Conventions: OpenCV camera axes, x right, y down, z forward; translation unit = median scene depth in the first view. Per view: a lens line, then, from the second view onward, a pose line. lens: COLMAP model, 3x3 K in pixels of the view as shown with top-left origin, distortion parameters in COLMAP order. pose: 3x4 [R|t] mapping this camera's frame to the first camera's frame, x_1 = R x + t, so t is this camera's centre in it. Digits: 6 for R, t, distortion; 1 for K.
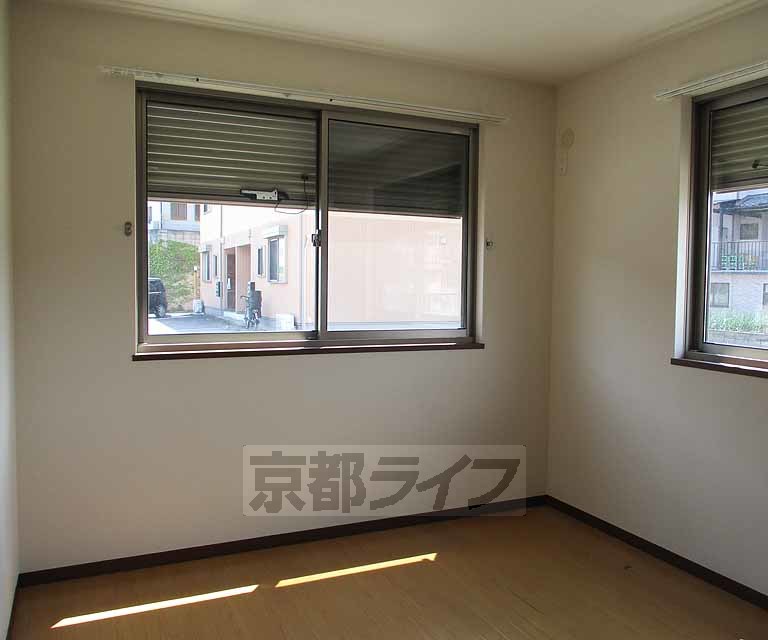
lens RADIAL K [[734.1, 0, 384.8], [0, 734.1, 319.6], [0, 0, 1]] dist [-0.026043, 0.000000]
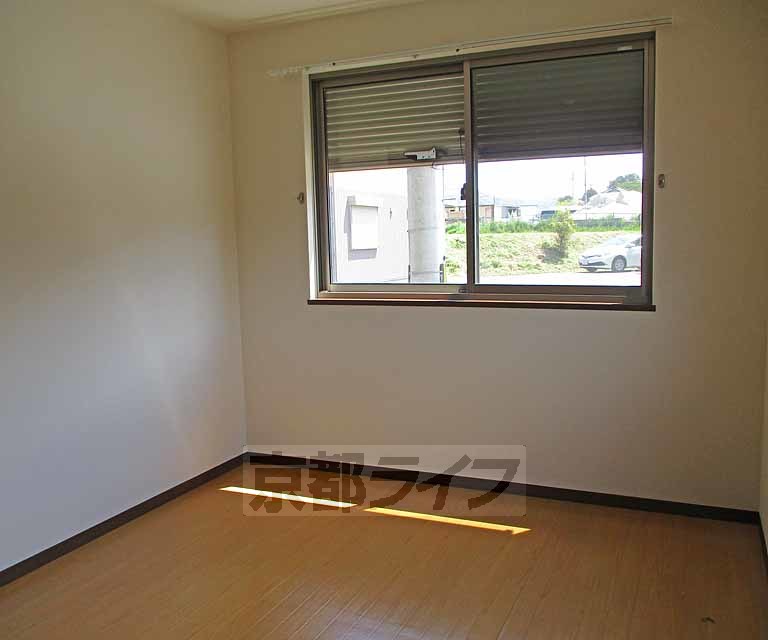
lens RADIAL K [[707.3, 0, 384.2], [0, 707.3, 319.5], [0, 0, 1]] dist [-0.031529, 0.000000]
pose [[0.637330, 0.062499, -0.768053, 0.586529], [-0.008488, 0.997214, 0.074104, -0.007272], [0.770544, -0.040710, 0.636085, 0.292129]]
